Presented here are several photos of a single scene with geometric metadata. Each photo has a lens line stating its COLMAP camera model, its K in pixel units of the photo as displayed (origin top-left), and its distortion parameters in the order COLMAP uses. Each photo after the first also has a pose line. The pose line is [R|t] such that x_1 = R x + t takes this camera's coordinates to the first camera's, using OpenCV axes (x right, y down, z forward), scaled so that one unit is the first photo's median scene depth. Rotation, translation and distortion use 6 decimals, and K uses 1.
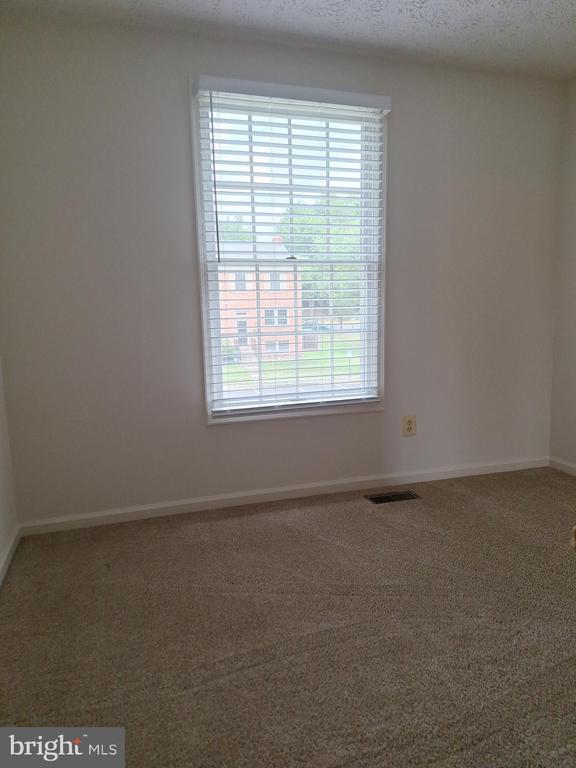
lens RADIAL K [[528.1, 0, 288.0], [0, 528.1, 384.0], [0, 0, 1]] dist [0.001636, 0.001188]
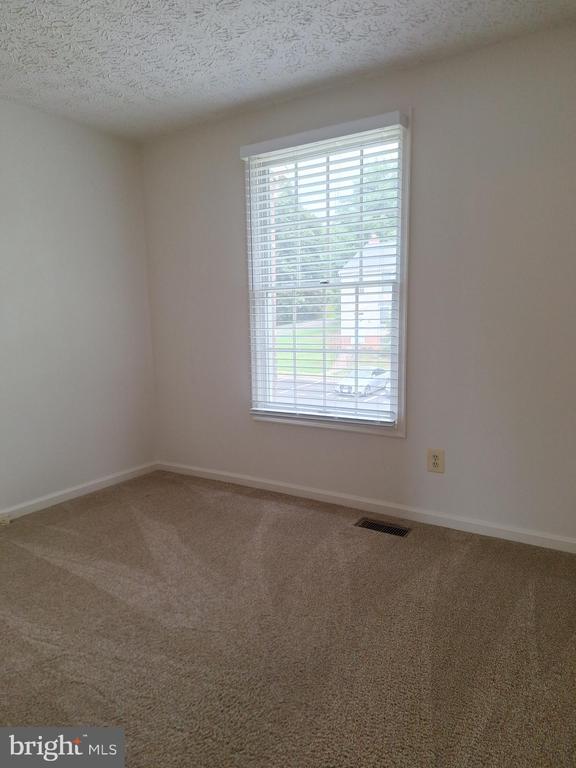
lens RADIAL K [[503.4, 0, 288.4], [0, 503.4, 395.4], [0, 0, 1]] dist [0.001339, -0.000045]
pose [[0.653295, 0.122010, -0.747208, 0.743288], [-0.116372, 0.991383, 0.060135, -0.058931], [0.748106, 0.047668, 0.661864, 0.250767]]
